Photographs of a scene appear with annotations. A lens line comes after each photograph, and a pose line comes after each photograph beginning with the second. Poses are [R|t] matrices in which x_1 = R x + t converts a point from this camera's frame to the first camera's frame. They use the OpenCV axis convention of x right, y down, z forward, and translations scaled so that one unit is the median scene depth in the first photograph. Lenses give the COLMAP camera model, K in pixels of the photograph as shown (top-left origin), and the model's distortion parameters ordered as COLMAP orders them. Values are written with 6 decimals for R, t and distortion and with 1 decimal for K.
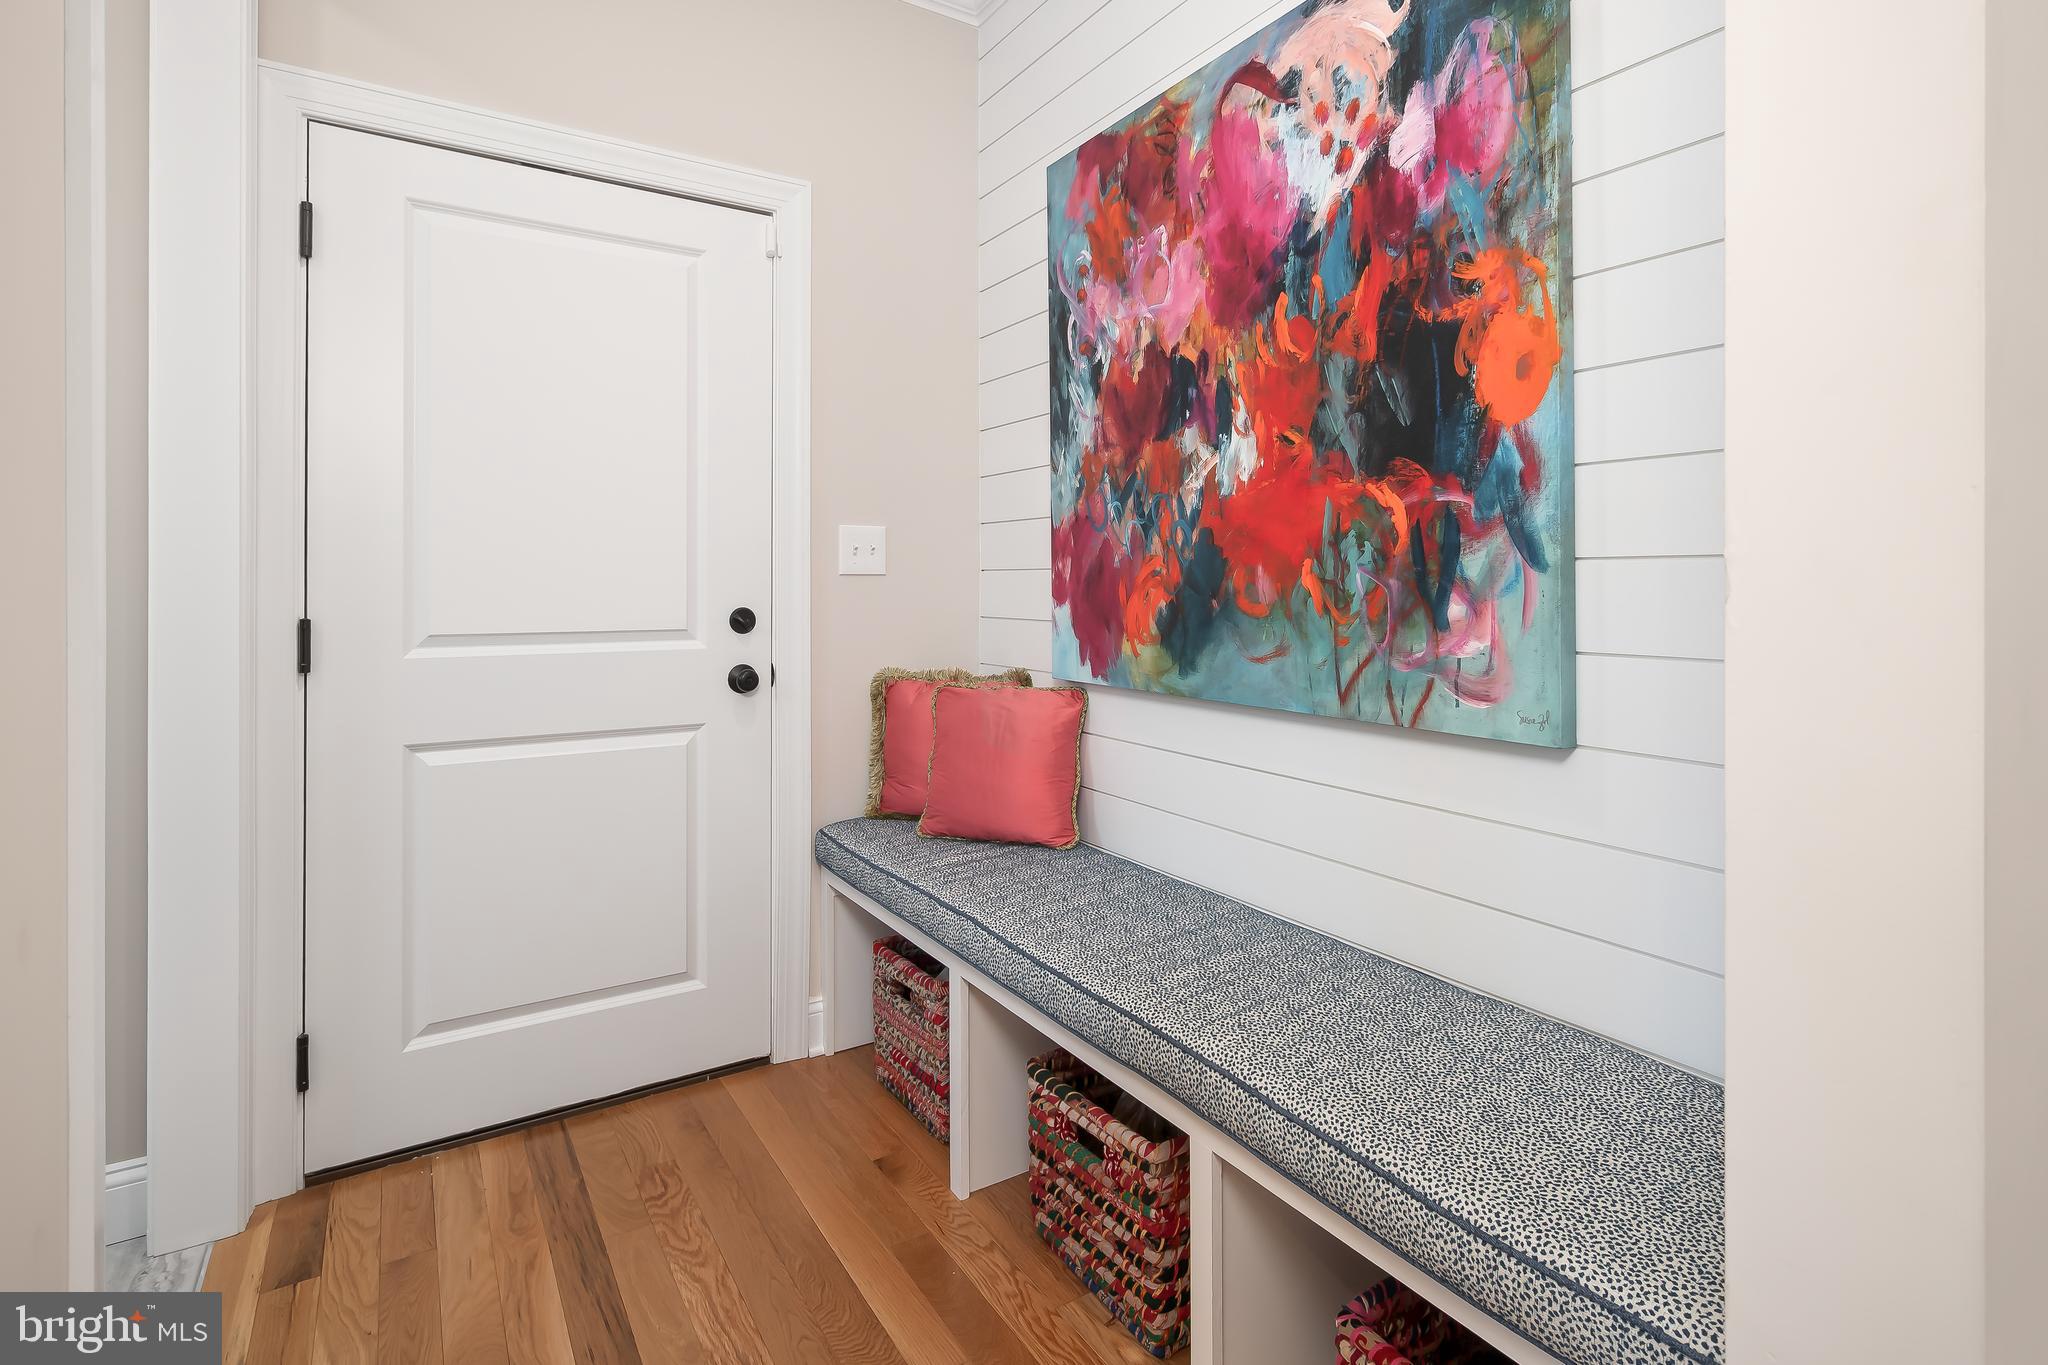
lens RADIAL K [[988.6, 0, 1021.8], [0, 988.6, 574.2], [0, 0, 1]] dist [0.000149, -0.000075]
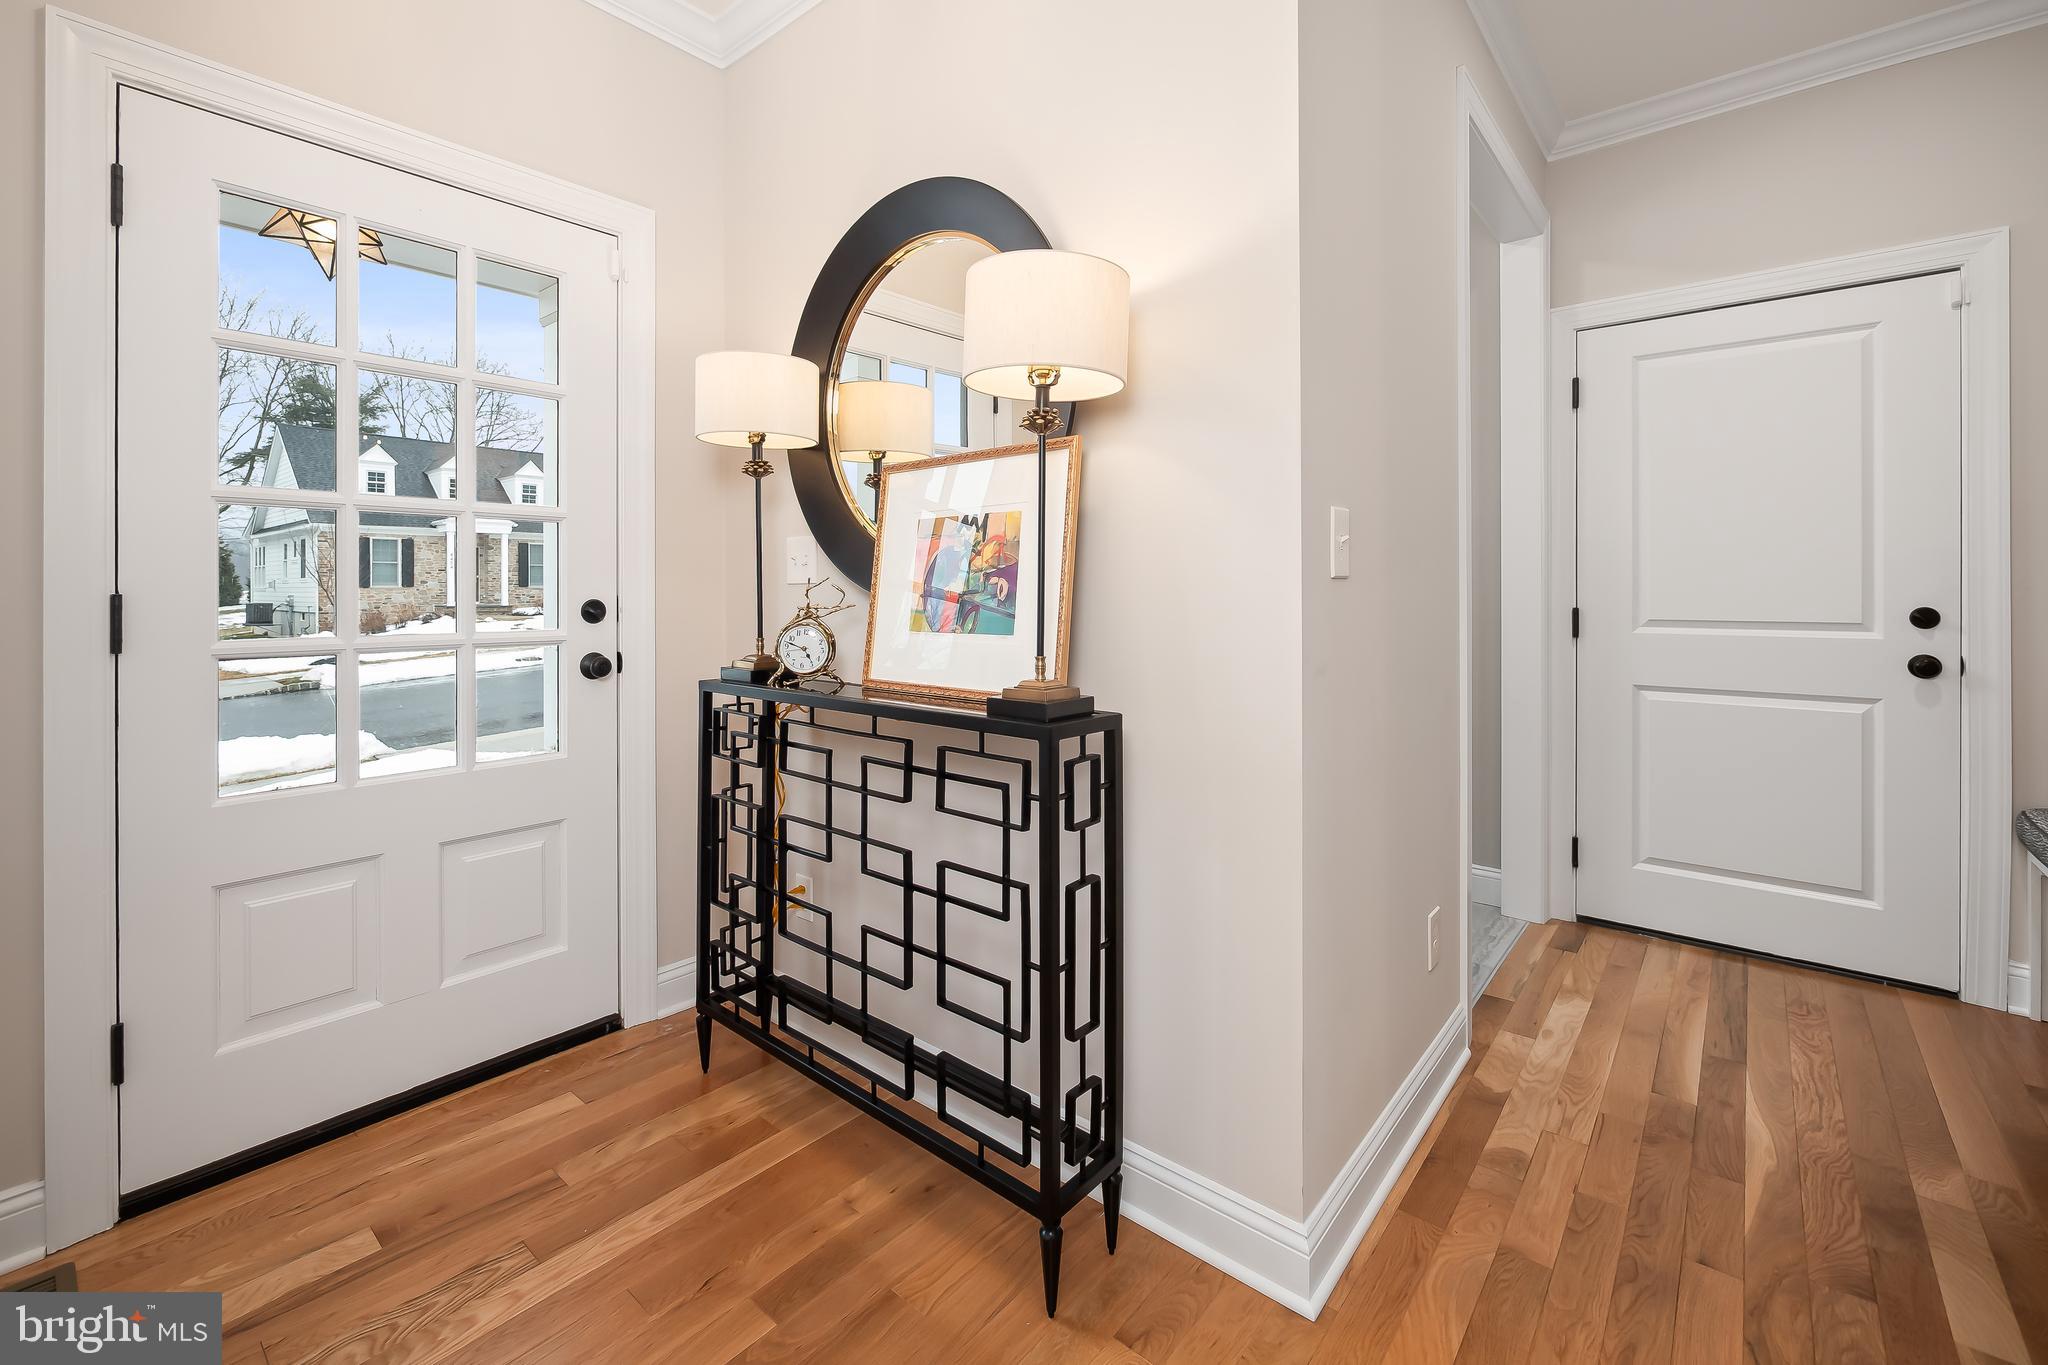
lens RADIAL K [[861.8, 0, 1019.0], [0, 861.8, 603.8], [0, 0, 1]] dist [-0.002358, -0.000423]
pose [[0.296900, 0.013069, -0.954819, 0.453249], [0.009882, 0.999811, 0.016758, 0.001722], [0.954857, -0.014411, 0.296715, -0.420113]]
